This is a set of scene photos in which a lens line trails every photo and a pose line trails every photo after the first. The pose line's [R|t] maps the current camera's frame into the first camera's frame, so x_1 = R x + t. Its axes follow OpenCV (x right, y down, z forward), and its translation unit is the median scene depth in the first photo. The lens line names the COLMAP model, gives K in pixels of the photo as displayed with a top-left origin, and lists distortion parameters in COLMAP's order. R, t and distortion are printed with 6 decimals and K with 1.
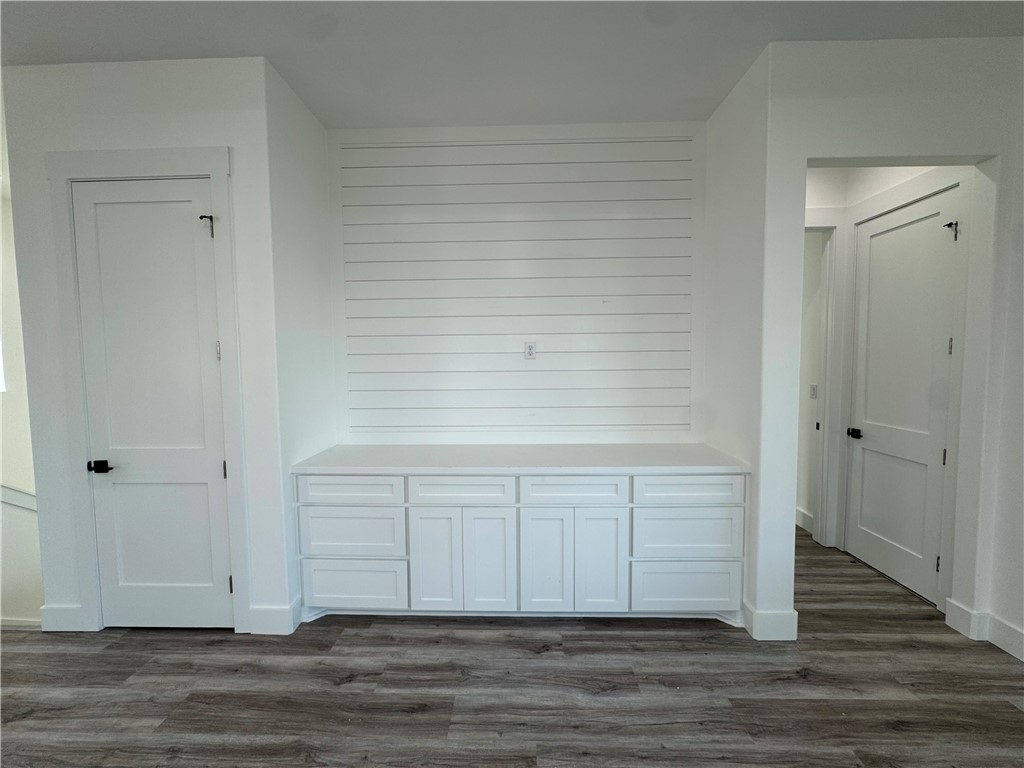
lens RADIAL K [[410.7, 0, 512.1], [0, 410.7, 382.1], [0, 0, 1]] dist [-0.004125, 0.000810]
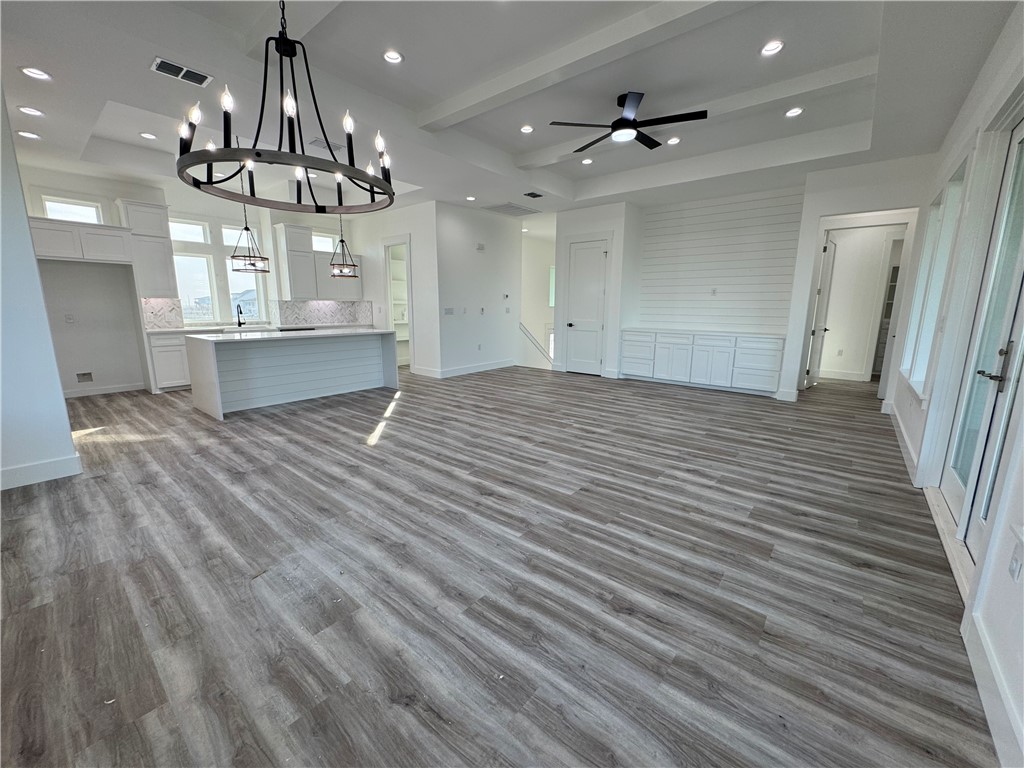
lens RADIAL K [[410.7, 0, 512.1], [0, 410.7, 382.1], [0, 0, 1]] dist [-0.004125, 0.000810]
pose [[0.785303, 0.126998, -0.605947, 0.797992], [-0.050359, 0.988595, 0.141930, 0.208663], [0.617061, -0.080943, 0.782742, -2.084510]]
